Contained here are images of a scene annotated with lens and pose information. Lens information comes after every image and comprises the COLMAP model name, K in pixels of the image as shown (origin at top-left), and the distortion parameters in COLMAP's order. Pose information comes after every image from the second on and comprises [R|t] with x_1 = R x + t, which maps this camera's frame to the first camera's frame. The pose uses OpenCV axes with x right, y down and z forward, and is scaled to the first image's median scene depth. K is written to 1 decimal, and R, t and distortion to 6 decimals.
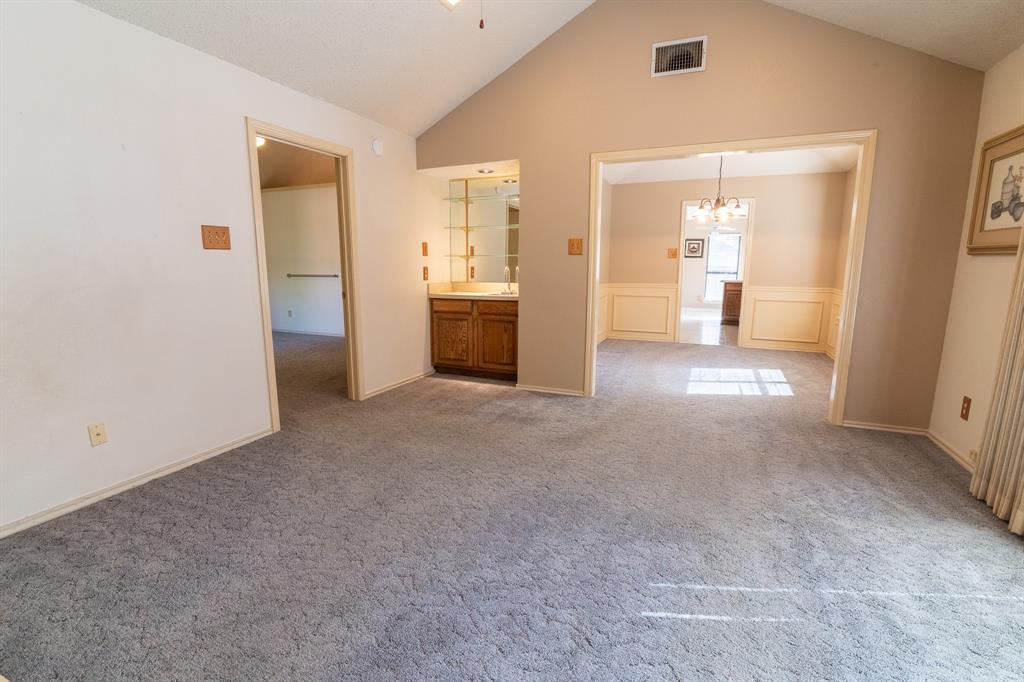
lens RADIAL K [[466.7, 0, 509.0], [0, 466.7, 340.8], [0, 0, 1]] dist [-0.018893, -0.000254]
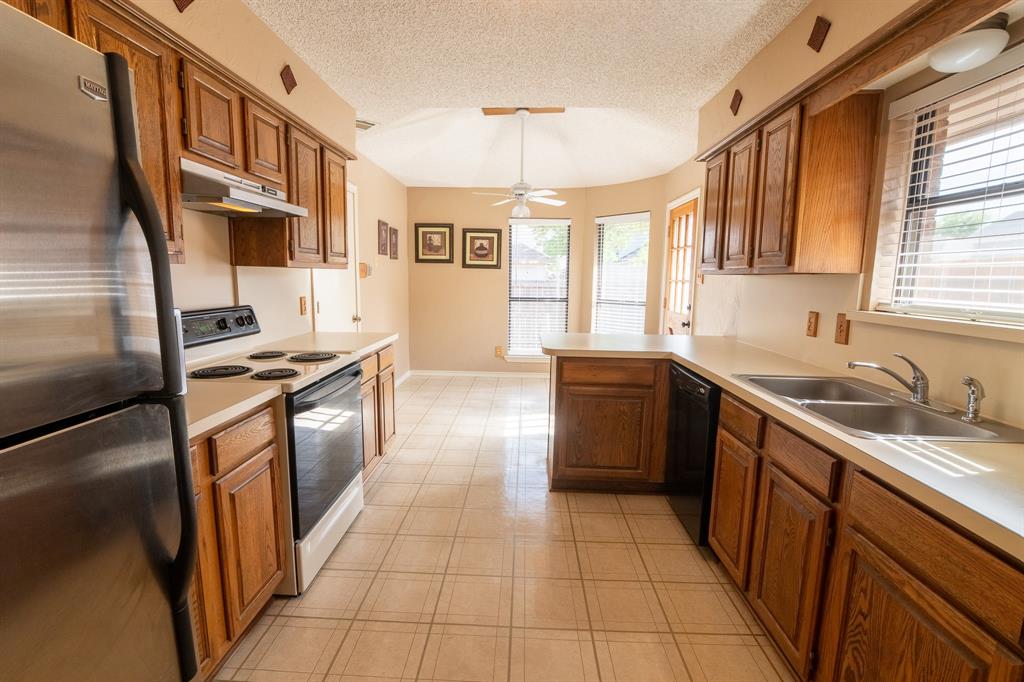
lens RADIAL K [[466.7, 0, 509.9], [0, 466.7, 339.1], [0, 0, 1]] dist [-0.018893, -0.000254]
pose [[0.928770, -0.042863, 0.368169, 0.639600], [0.050485, 0.998663, -0.011092, -0.261099], [-0.367201, 0.028889, 0.929693, 1.436432]]
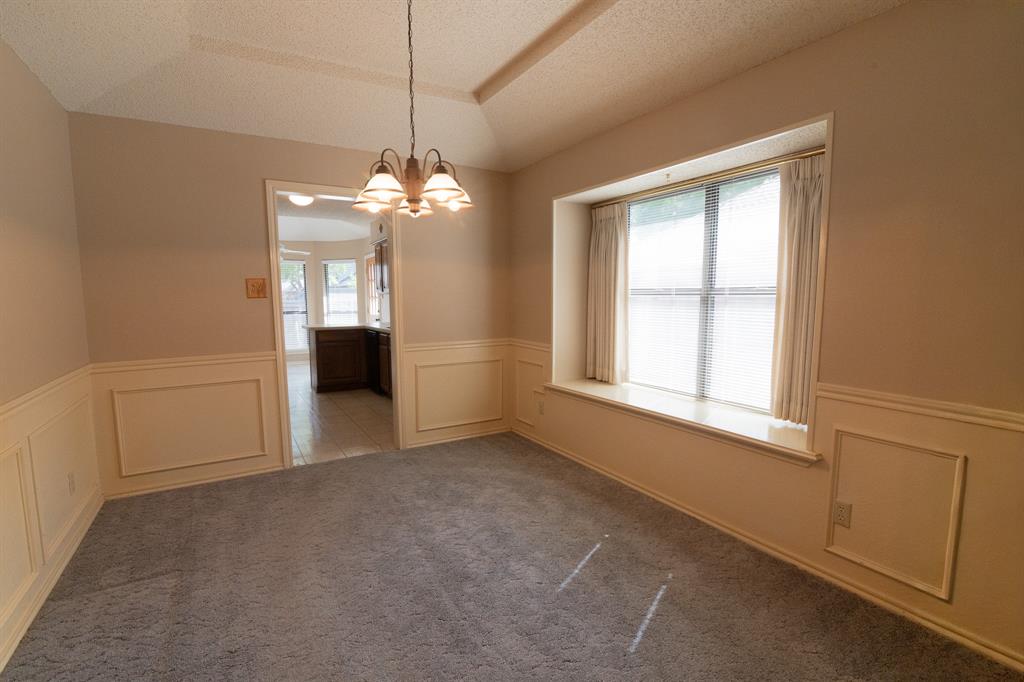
lens RADIAL K [[466.7, 0, 509.6], [0, 466.7, 339.7], [0, 0, 1]] dist [-0.018893, -0.000254]
pose [[0.578299, -0.083988, 0.811490, 0.166753], [0.141024, 0.990004, 0.001965, -0.146175], [-0.803544, 0.113303, 0.584363, 0.760970]]
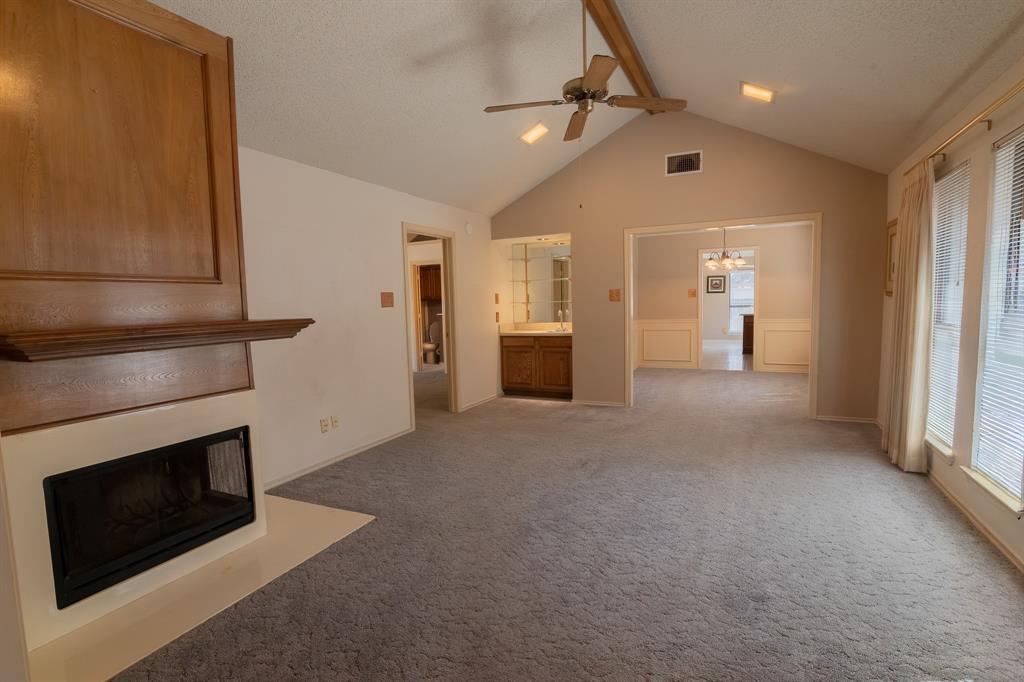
lens RADIAL K [[494.2, 0, 508.9], [0, 494.2, 345.0], [0, 0, 1]] dist [-0.020229, 0.000143]
pose [[0.998758, -0.025968, -0.042524, -0.091118], [0.022754, 0.996969, -0.074392, 0.036253], [0.044327, 0.073332, 0.996322, -0.368653]]
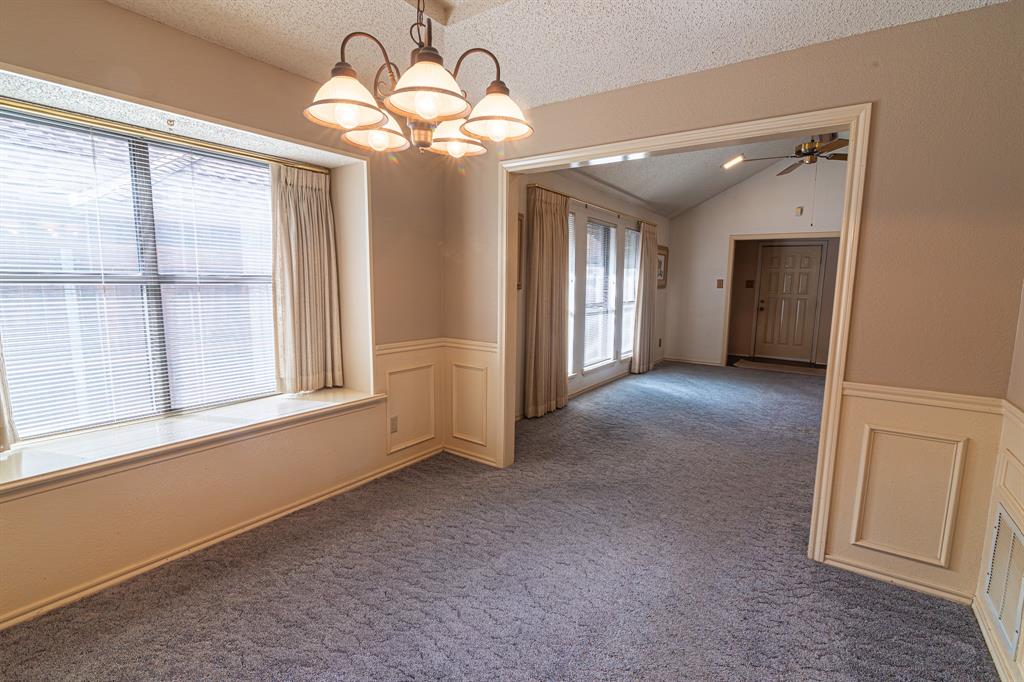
lens RADIAL K [[466.7, 0, 508.1], [0, 466.7, 347.3], [0, 0, 1]] dist [-0.018893, -0.000254]
pose [[-0.980129, -0.043379, 0.193559, 0.615387], [0.016338, 0.954825, 0.296718, -0.352230], [-0.197686, 0.293984, -0.935143, 1.950670]]
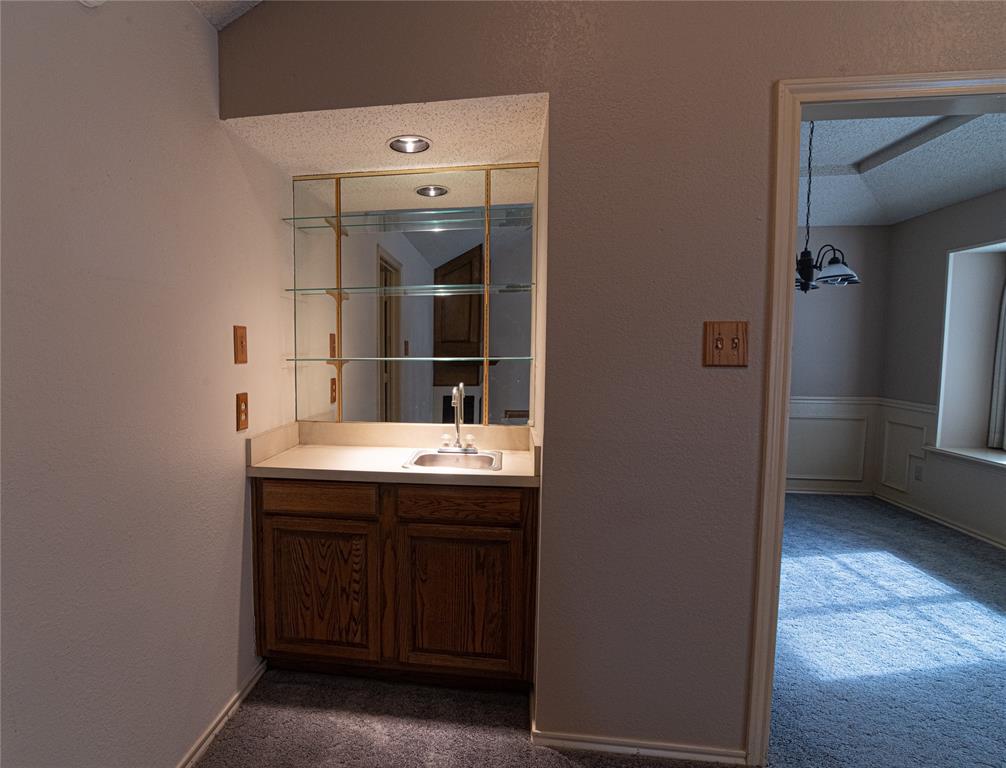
lens RADIAL K [[529.6, 0, 426.0], [0, 529.6, 381.7], [0, 0, 1]] dist [-0.019715, -0.000432]
pose [[0.965905, -0.018798, 0.258215, -0.148003], [0.043511, 0.994961, -0.090330, -0.125621], [-0.255216, 0.098486, 0.961855, 0.578090]]
